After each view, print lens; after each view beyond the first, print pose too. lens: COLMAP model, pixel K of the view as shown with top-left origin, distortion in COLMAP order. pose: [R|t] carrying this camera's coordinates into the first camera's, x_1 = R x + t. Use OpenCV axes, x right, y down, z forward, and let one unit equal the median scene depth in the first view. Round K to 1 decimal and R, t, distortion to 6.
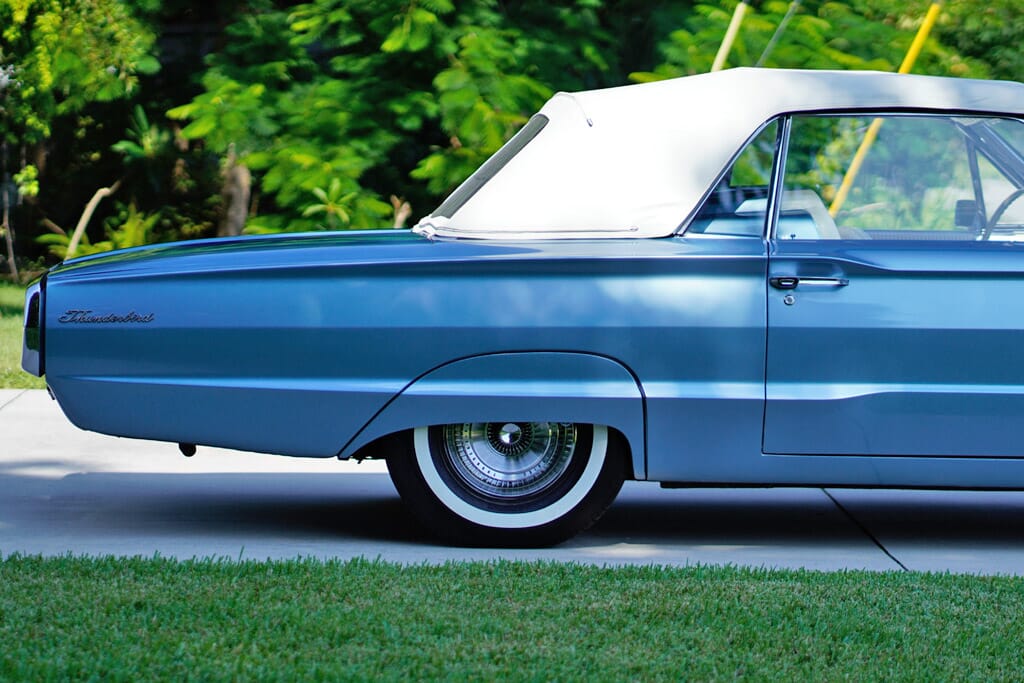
lens RADIAL K [[4423.7, 0, 512.0], [0, 4423.7, 341.5], [0, 0, 1]] dist [0.024582, -4.203476]
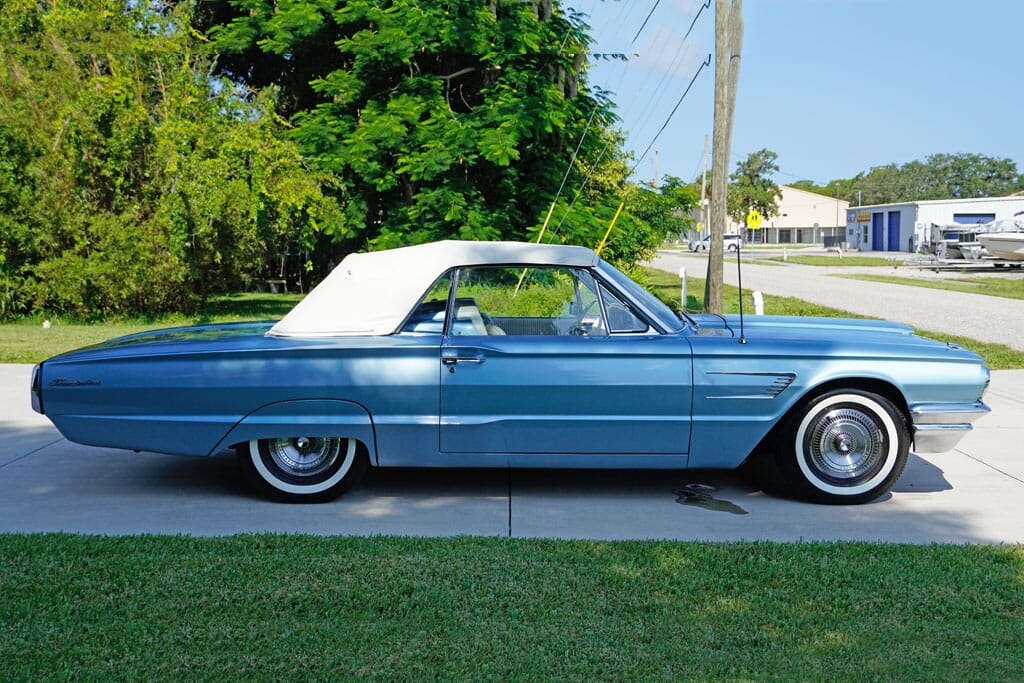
lens RADIAL K [[1276.1, 0, 512.0], [0, 1276.1, 341.5], [0, 0, 1]] dist [-0.007556, -0.010688]
pose [[0.999895, -0.003679, -0.014044, 0.092979], [0.004141, 0.999445, 0.033051, -0.037944], [0.013915, -0.033106, 0.999355, 0.466539]]
